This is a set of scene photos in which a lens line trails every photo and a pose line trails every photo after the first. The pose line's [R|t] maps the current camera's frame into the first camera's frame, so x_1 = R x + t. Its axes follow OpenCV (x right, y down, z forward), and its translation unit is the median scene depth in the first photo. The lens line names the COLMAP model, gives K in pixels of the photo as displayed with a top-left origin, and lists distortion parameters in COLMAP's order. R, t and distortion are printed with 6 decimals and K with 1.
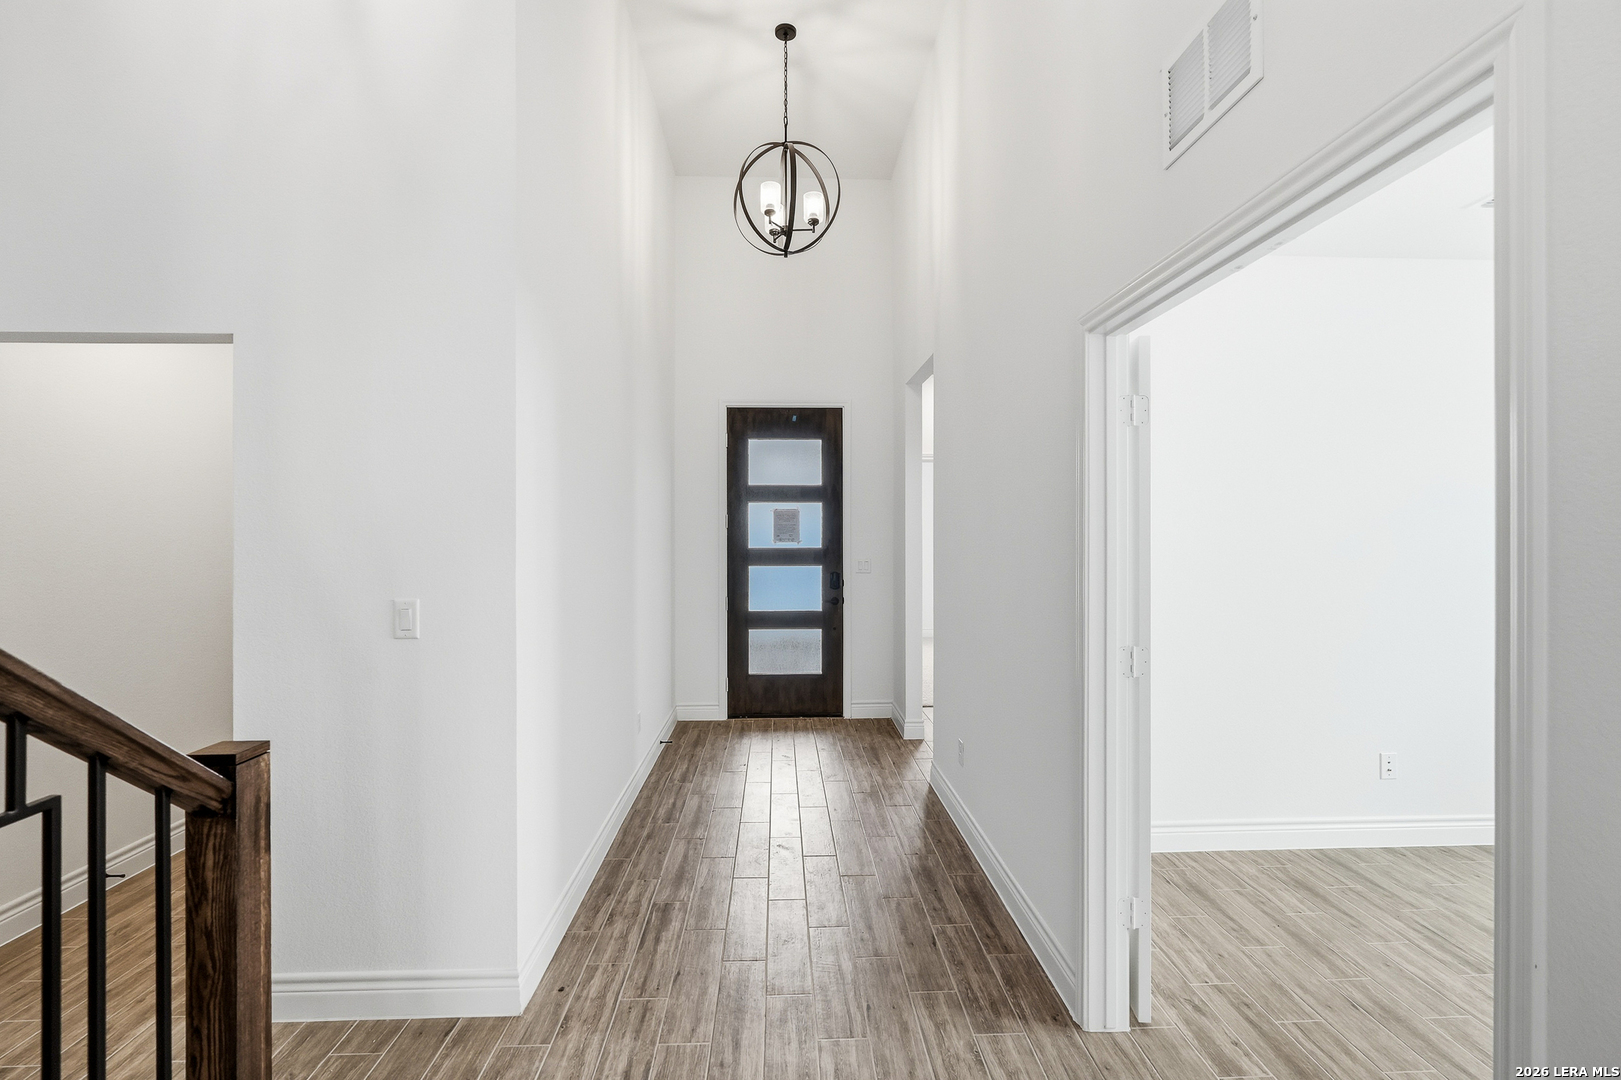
lens RADIAL K [[725.5, 0, 807.1], [0, 725.5, 543.6], [0, 0, 1]] dist [-0.013634, 0.005223]
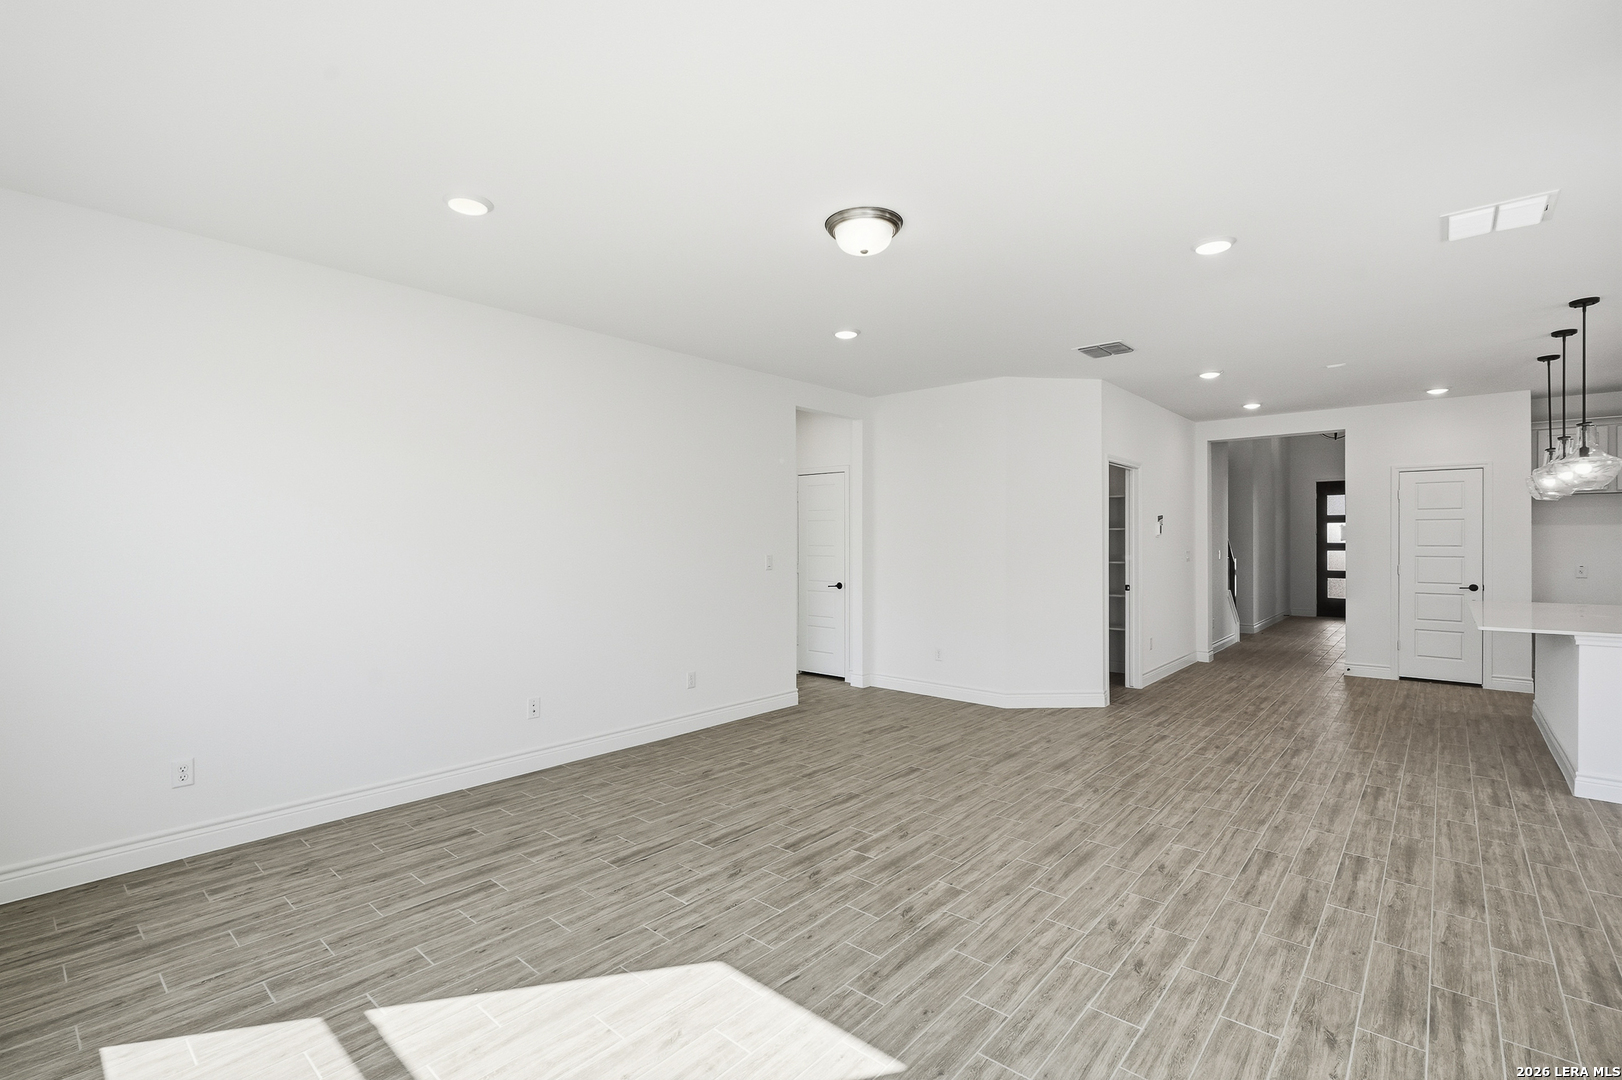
lens RADIAL K [[726.0, 0, 807.6], [0, 726.0, 543.6], [0, 0, 1]] dist [-0.013634, 0.005223]
pose [[0.728865, 0.004622, -0.684642, 0.283283], [-0.007914, 0.999967, -0.001674, 0.025068], [0.684612, 0.006639, 0.728877, -1.782338]]
